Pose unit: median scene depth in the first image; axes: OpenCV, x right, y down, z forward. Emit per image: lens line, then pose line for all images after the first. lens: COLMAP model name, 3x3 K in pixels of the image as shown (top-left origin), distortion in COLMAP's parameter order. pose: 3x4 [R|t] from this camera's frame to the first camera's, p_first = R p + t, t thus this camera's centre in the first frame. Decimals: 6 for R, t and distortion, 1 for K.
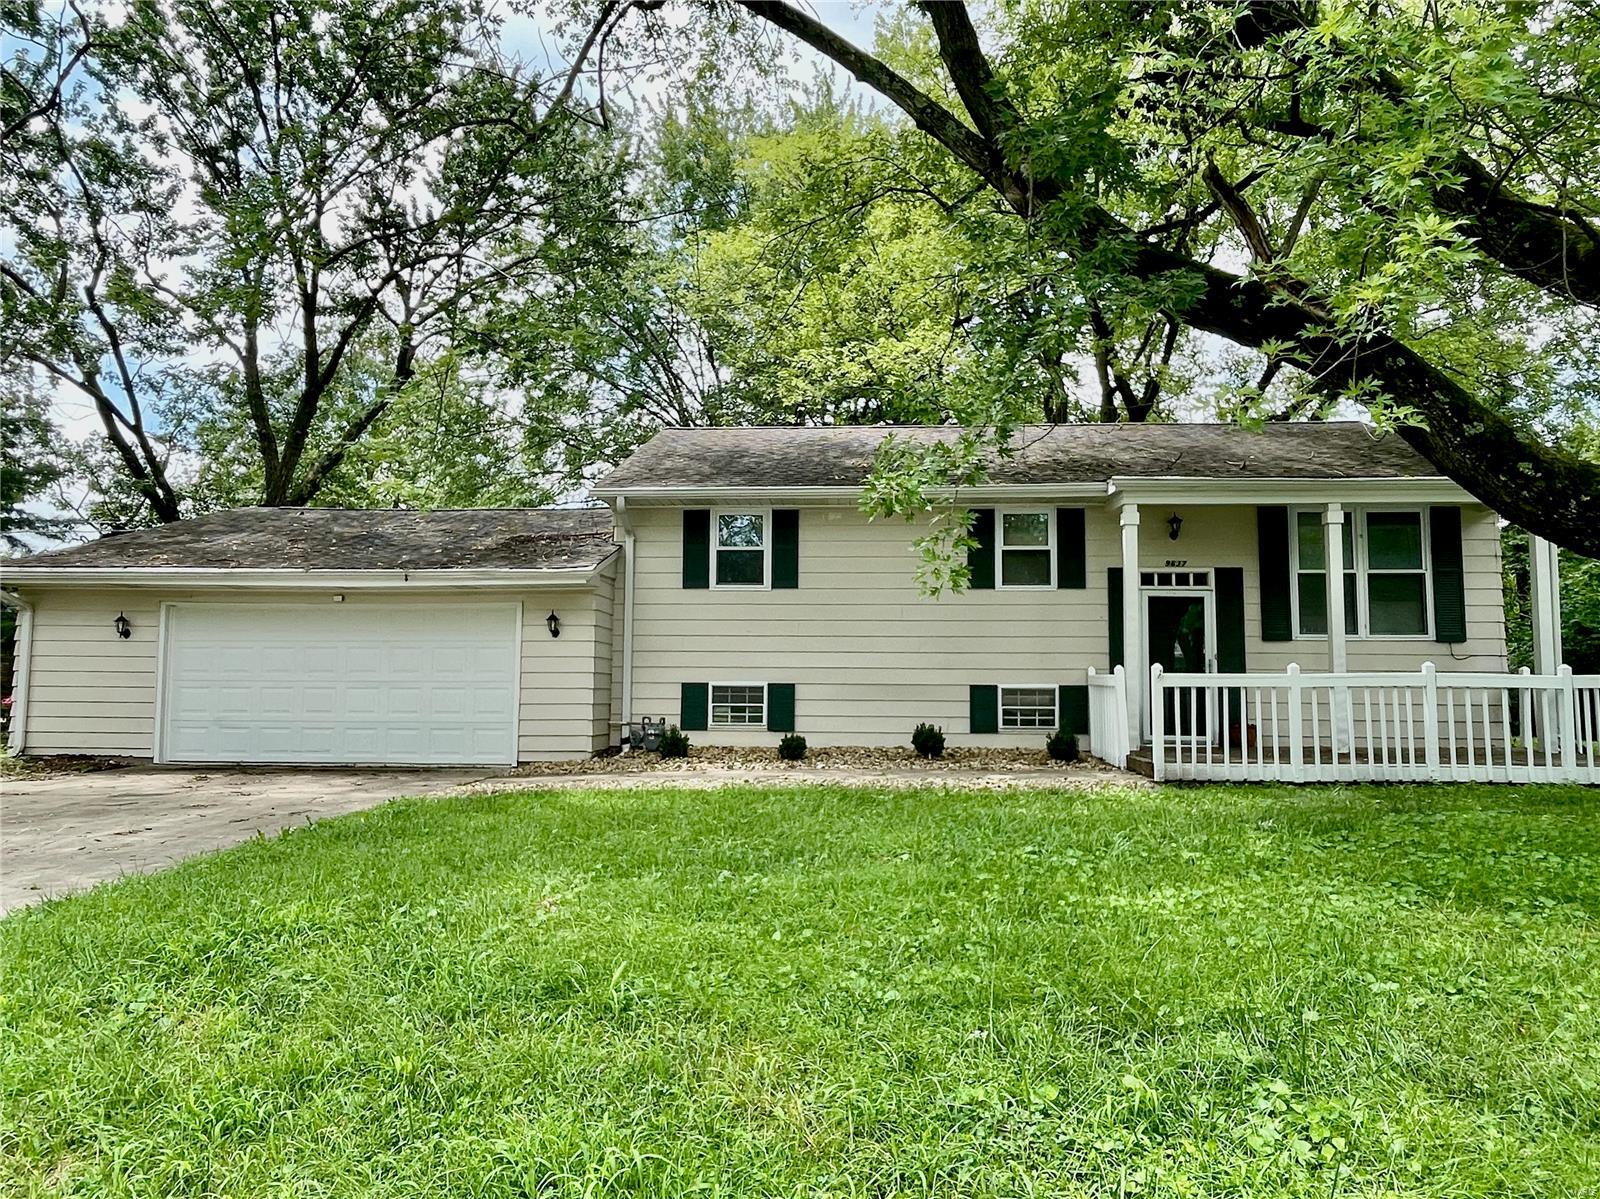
lens RADIAL K [[1038.1, 0, 807.9], [0, 1038.1, 566.7], [0, 0, 1]] dist [-0.004745, -0.005981]
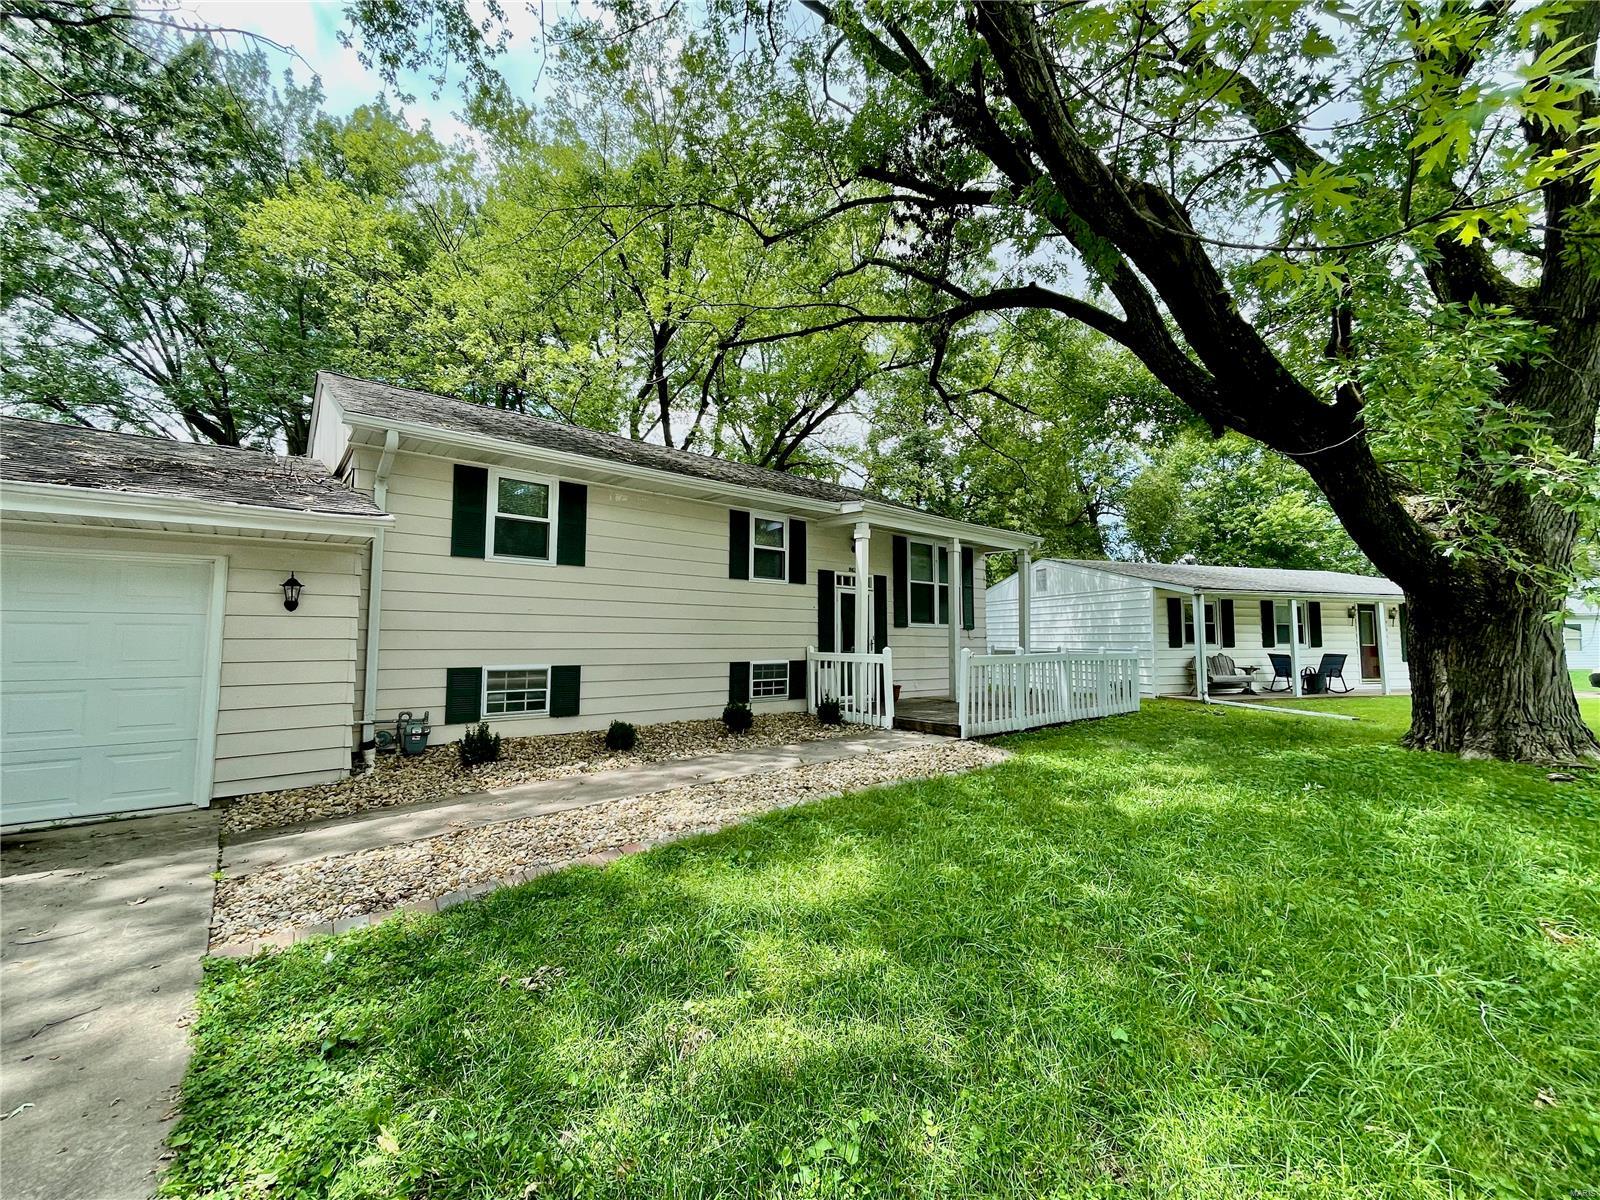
lens RADIAL K [[652.5, 0, 793.3], [0, 652.5, 598.6], [0, 0, 1]] dist [-0.000536, 0.000606]
pose [[0.705095, 0.042165, 0.707858, -0.303459], [-0.071677, 0.997356, 0.011987, 0.029686], [-0.705481, -0.059189, 0.706253, 0.438467]]
